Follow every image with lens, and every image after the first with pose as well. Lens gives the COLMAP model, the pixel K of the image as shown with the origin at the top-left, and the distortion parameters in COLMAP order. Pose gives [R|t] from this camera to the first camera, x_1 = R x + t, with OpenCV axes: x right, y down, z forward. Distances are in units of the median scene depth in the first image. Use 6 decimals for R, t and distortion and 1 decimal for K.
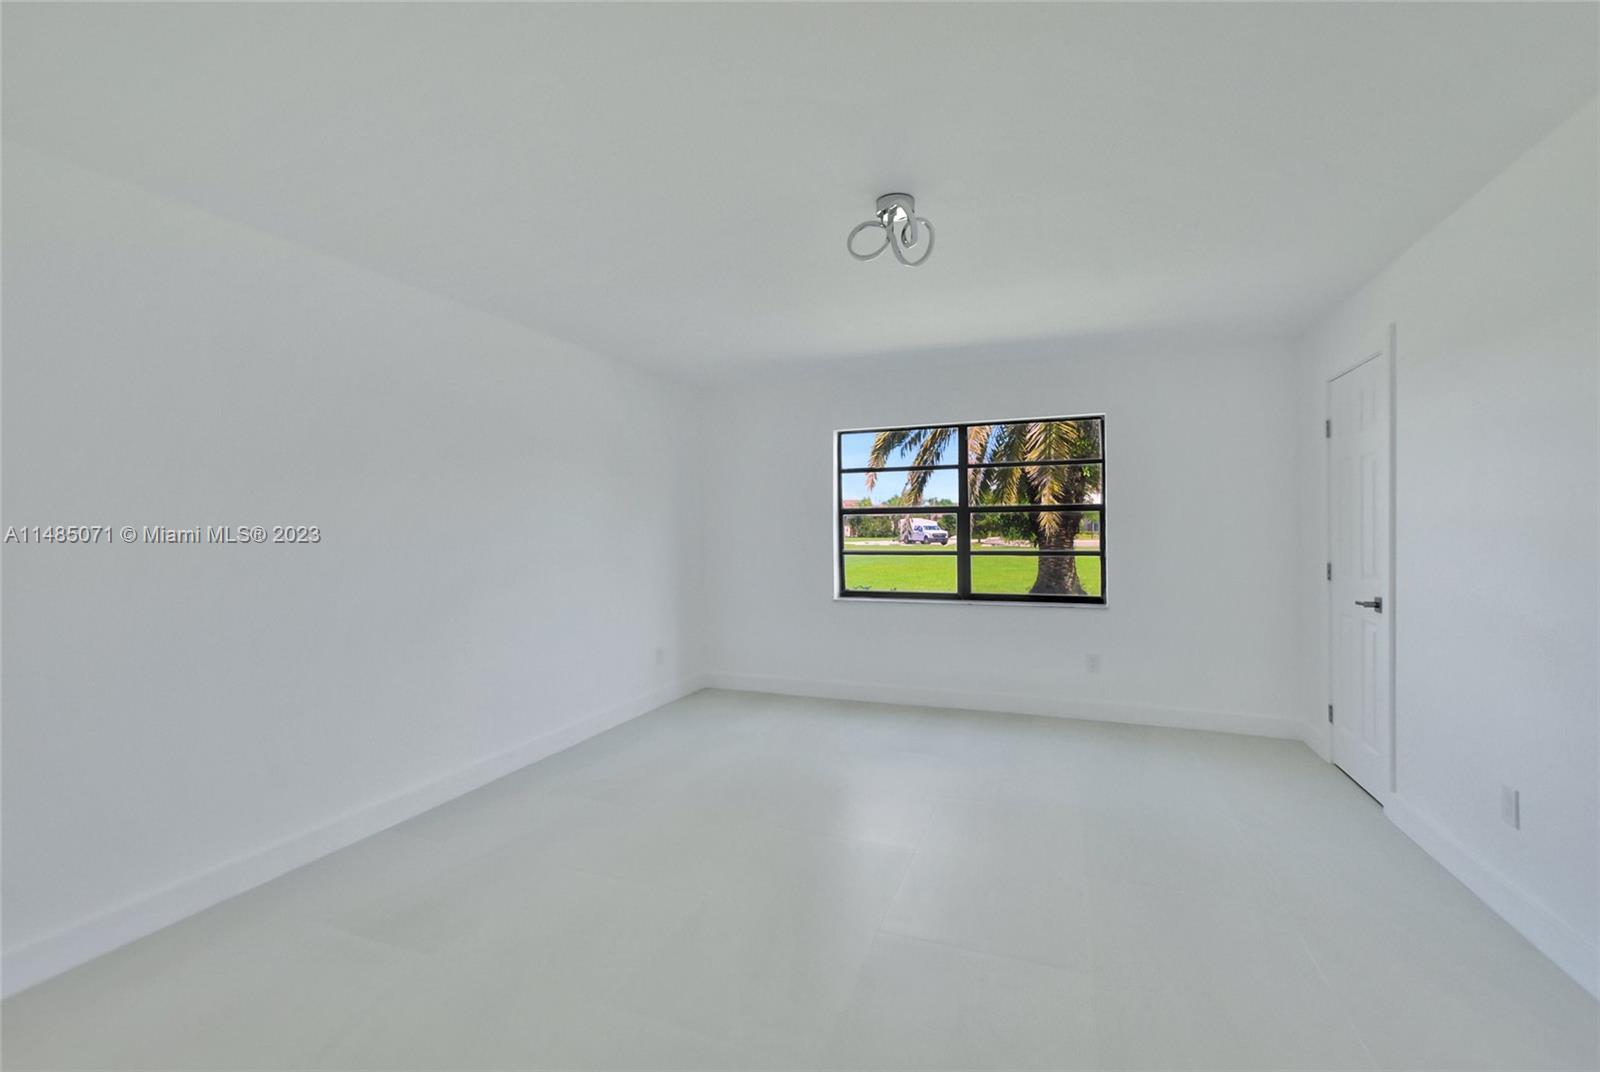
lens RADIAL K [[695.1, 0, 773.6], [0, 695.1, 531.3], [0, 0, 1]] dist [0.002061, 0.000132]
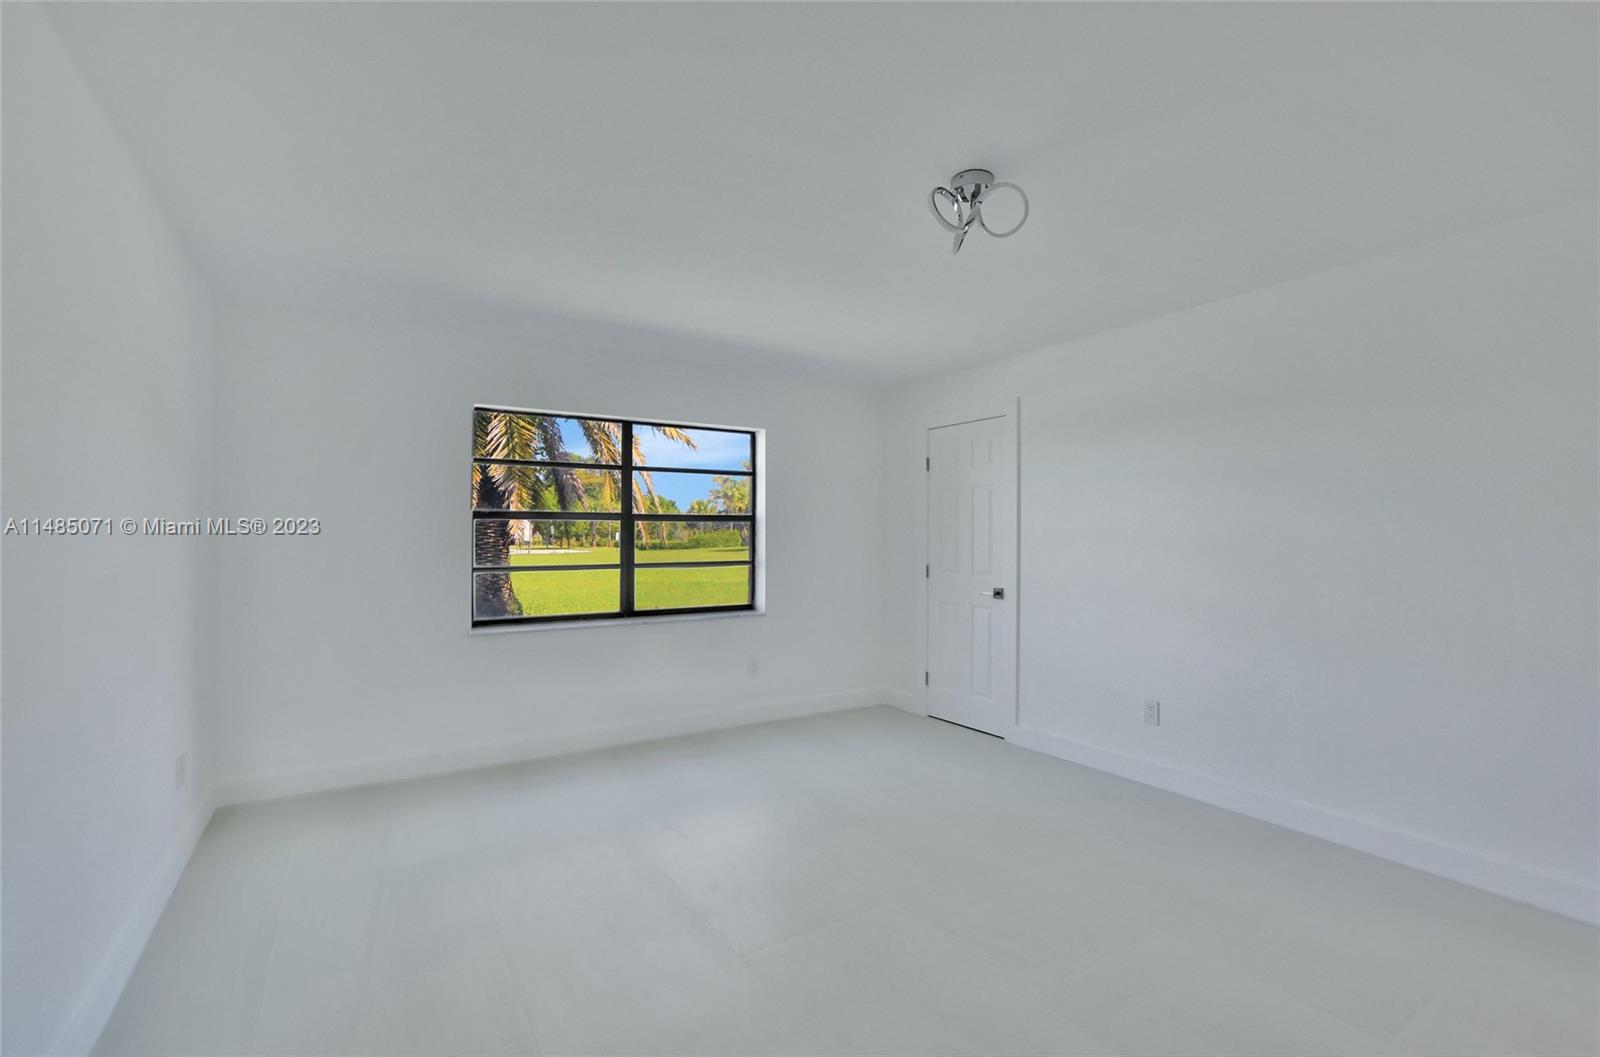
lens RADIAL K [[701.7, 0, 798.4], [0, 701.7, 537.2], [0, 0, 1]] dist [-0.000306, 0.000252]
pose [[0.601426, 0.004688, 0.798915, -0.313190], [-0.000745, 0.999986, -0.005307, -0.000655], [-0.798928, 0.002597, 0.601420, 0.286988]]
